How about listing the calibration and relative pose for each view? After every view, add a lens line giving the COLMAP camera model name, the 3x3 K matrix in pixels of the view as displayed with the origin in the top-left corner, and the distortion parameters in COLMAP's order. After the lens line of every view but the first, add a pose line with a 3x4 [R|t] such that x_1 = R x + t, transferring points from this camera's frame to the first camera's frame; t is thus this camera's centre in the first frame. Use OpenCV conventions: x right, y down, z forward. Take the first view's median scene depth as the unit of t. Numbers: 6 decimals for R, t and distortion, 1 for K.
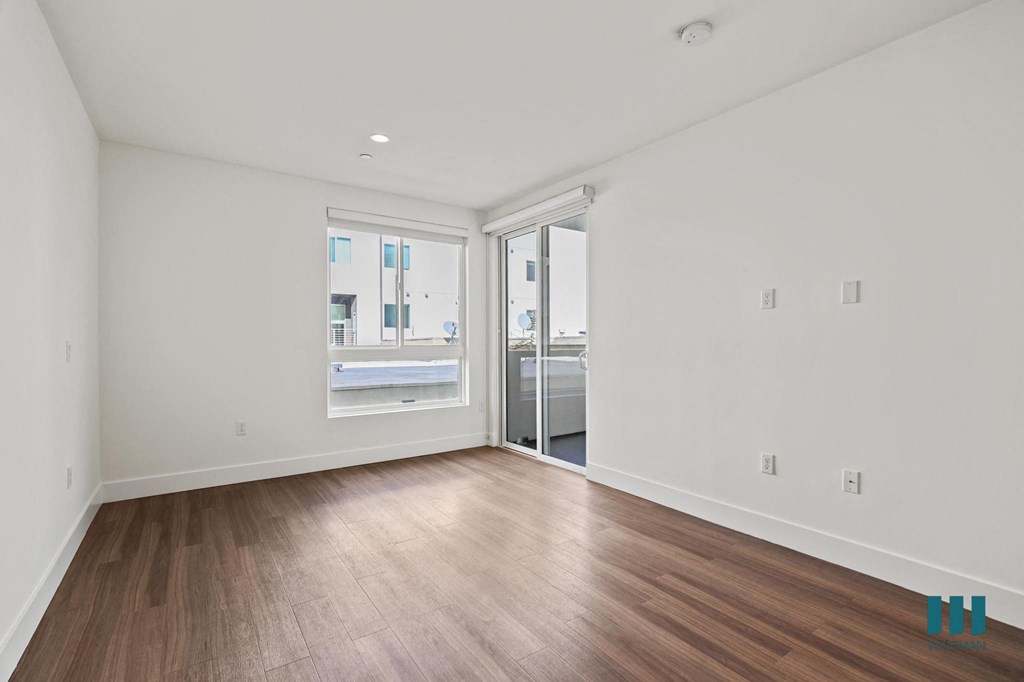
lens RADIAL K [[468.6, 0, 519.0], [0, 468.6, 339.6], [0, 0, 1]] dist [0.001311, -0.000053]
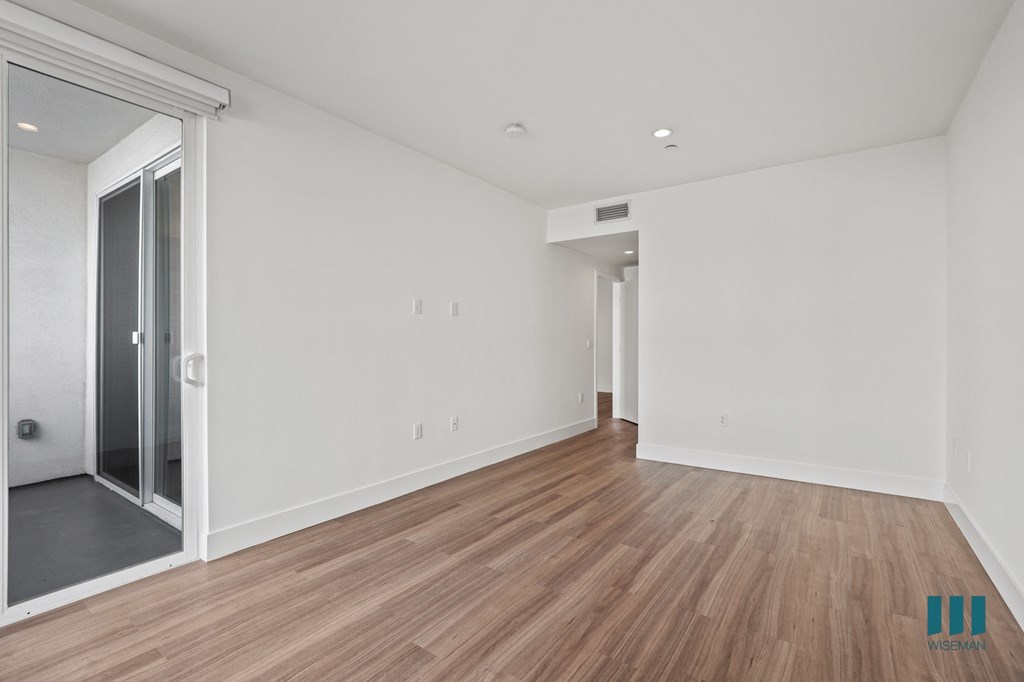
lens RADIAL K [[468.6, 0, 518.4], [0, 468.6, 338.1], [0, 0, 1]] dist [0.001311, -0.000053]
pose [[-0.334750, 0.000463, 0.942307, -0.979249], [-0.012944, 0.999903, -0.005089, 0.005851], [-0.942218, -0.013901, -0.334712, 1.426413]]
